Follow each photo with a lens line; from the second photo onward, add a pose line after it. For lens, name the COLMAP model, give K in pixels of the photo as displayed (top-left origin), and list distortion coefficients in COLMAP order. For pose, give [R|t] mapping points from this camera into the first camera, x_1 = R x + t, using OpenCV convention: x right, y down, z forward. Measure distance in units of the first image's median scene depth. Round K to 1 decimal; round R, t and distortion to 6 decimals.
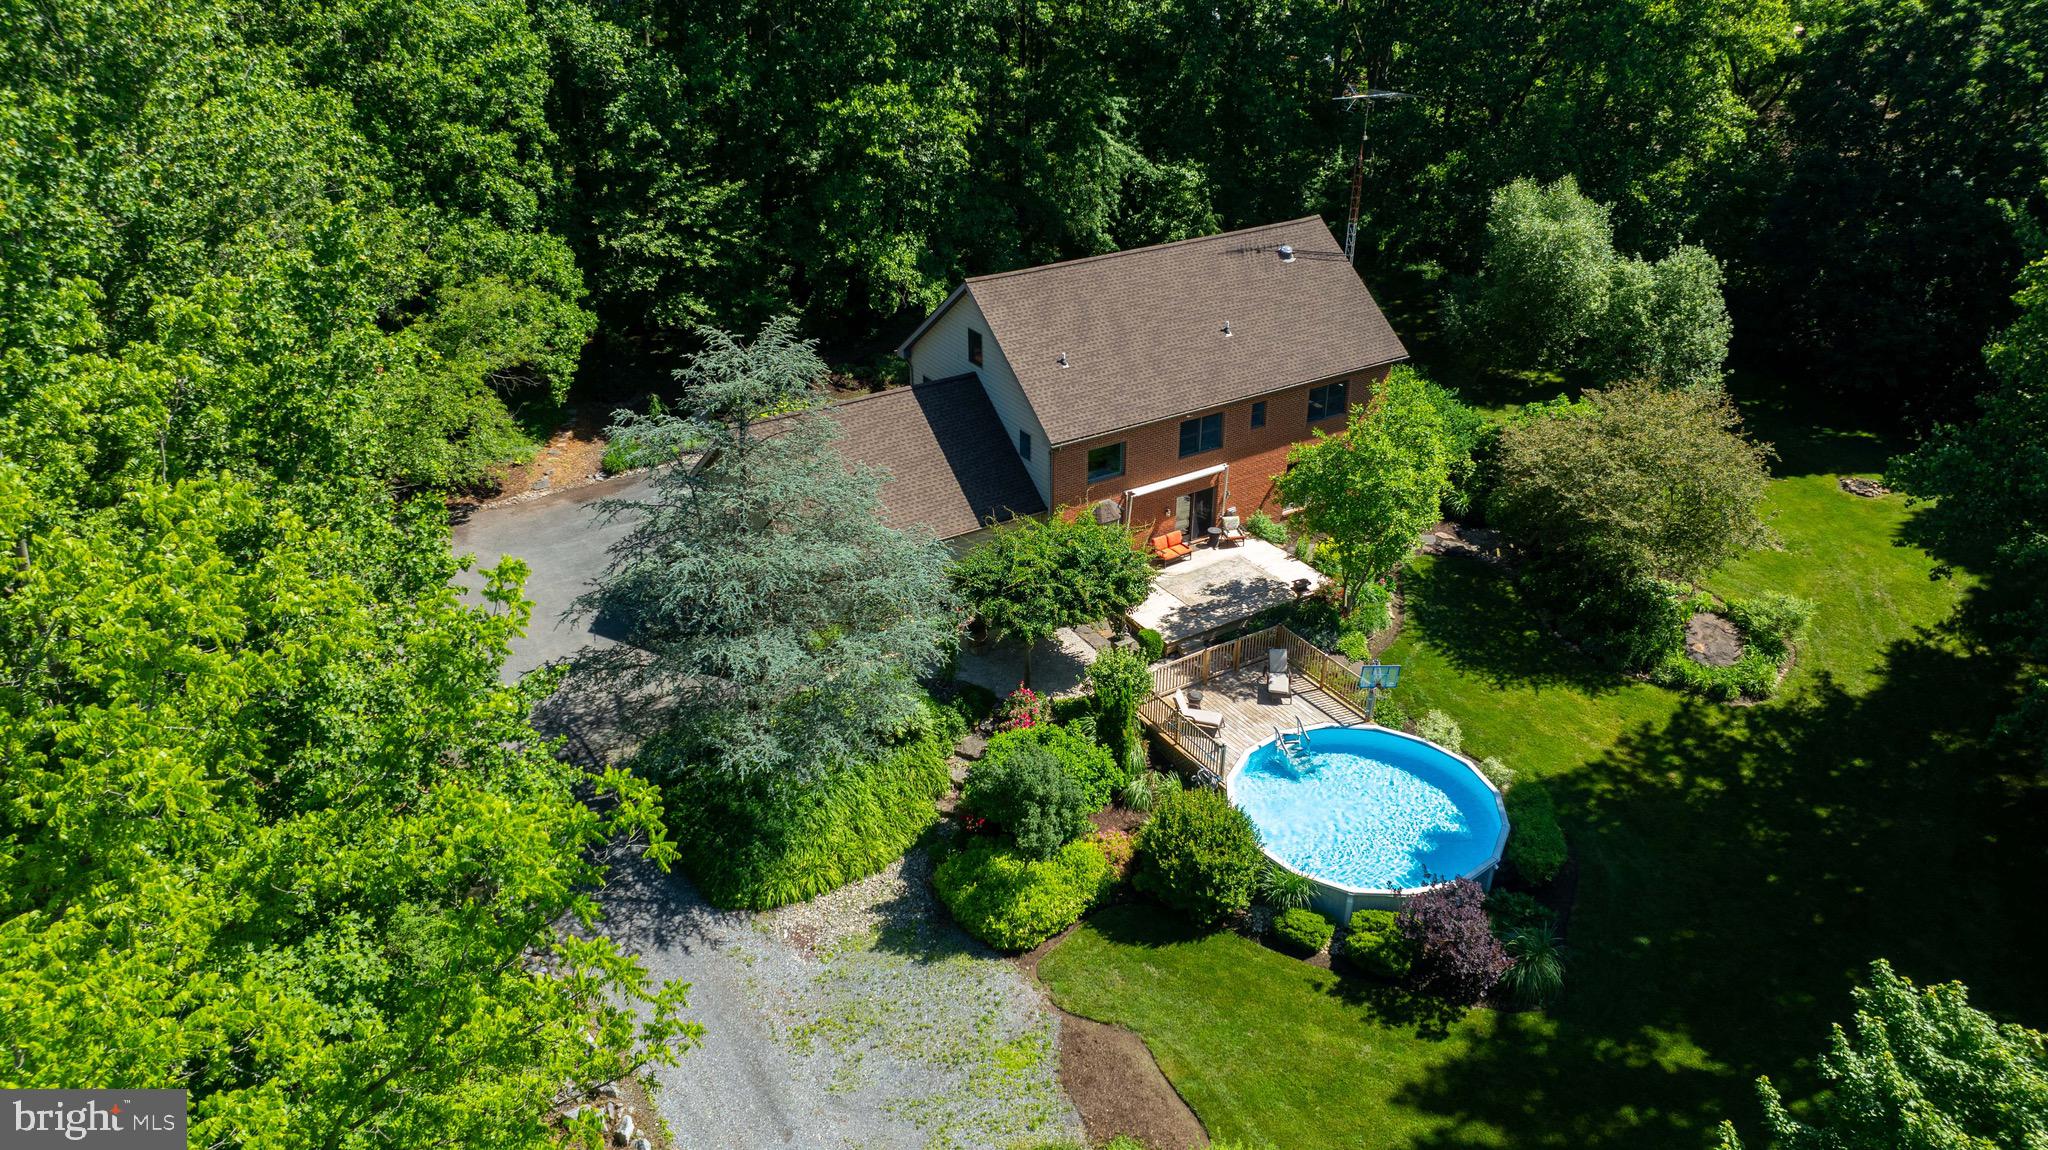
lens RADIAL K [[1444.9, 0, 1032.4], [0, 1444.9, 581.5], [0, 0, 1]] dist [-0.044367, 0.048026]
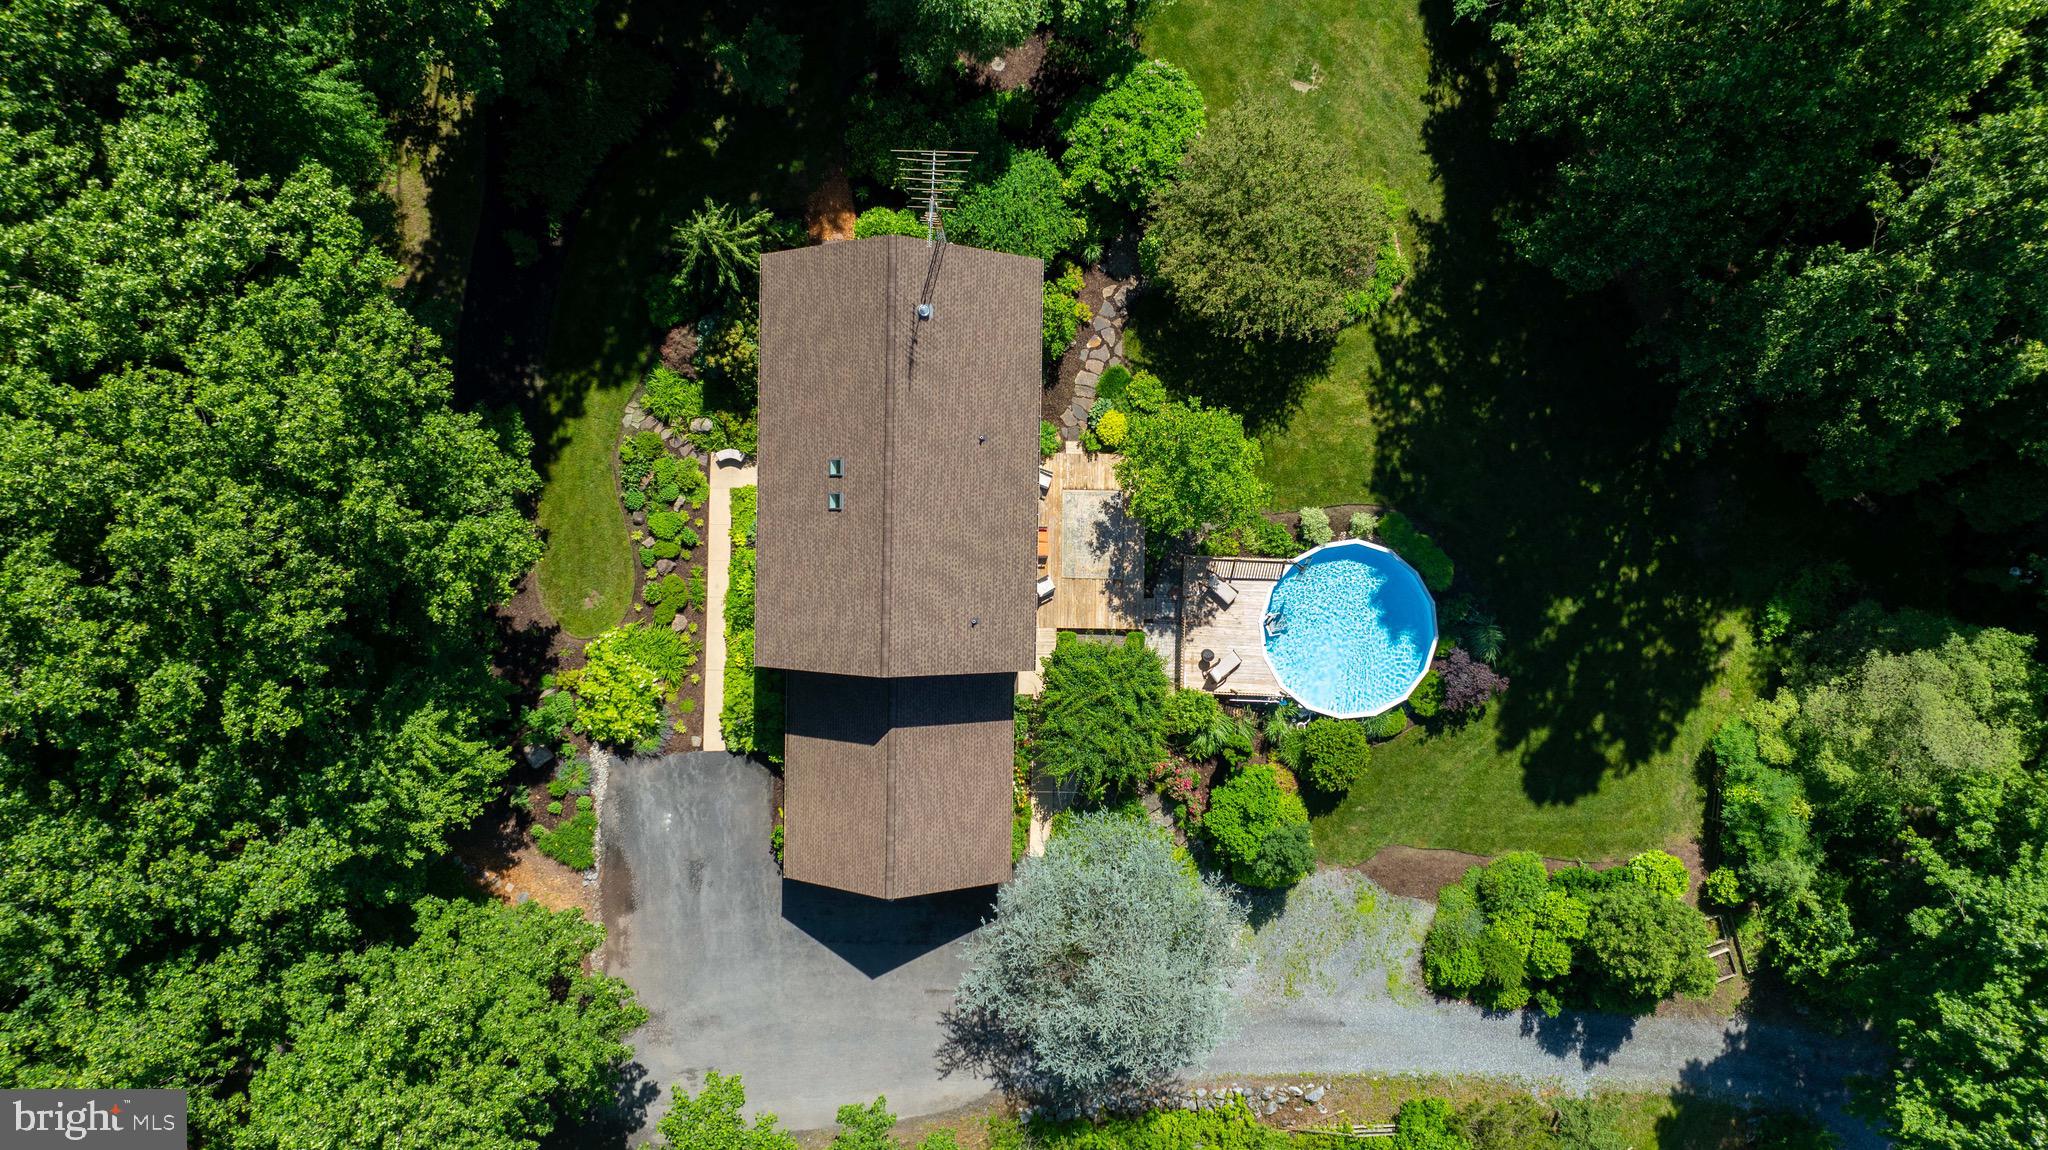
lens RADIAL K [[1444.9, 0, 1022.7], [0, 1444.9, 580.6], [0, 0, 1]] dist [-0.044367, 0.048026]
pose [[0.549995, -0.835056, -0.013664, 0.087739], [0.388311, 0.241201, 0.889402, -1.186104], [-0.739405, -0.494473, 0.456921, 0.490695]]
